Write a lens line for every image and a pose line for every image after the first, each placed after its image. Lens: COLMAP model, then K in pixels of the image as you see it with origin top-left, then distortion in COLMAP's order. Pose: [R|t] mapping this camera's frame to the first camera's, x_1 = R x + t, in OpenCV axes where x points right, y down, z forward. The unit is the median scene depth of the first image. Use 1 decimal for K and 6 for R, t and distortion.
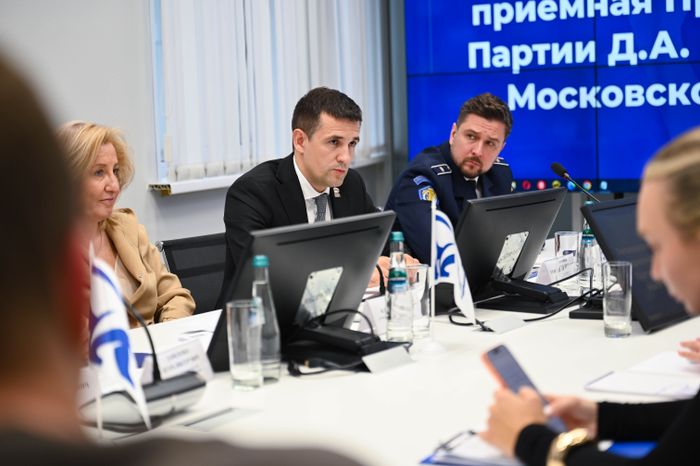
lens RADIAL K [[1405.1, 0, 350.0], [0, 1405.1, 233.0], [0, 0, 1]] dist [-0.008961, -0.127851]
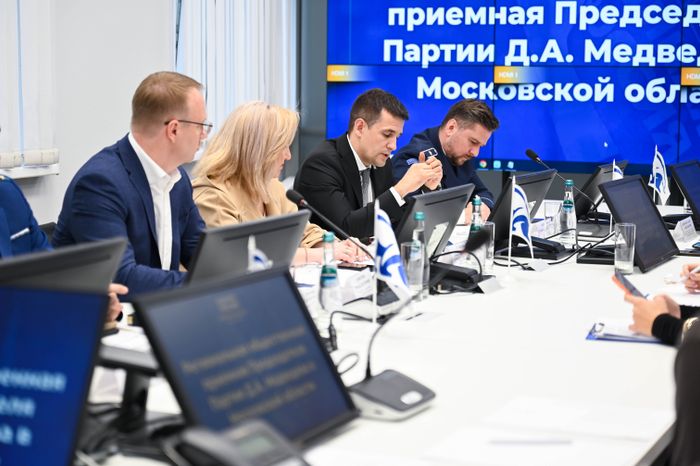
lens RADIAL K [[1405.1, 0, 350.0], [0, 1405.1, 233.0], [0, 0, 1]] dist [-0.008961, -0.127851]
pose [[0.984687, 0.023655, 0.172718, -0.151831], [-0.027562, 0.999415, 0.020254, 0.003994], [-0.172138, -0.024705, 0.984763, -0.169771]]
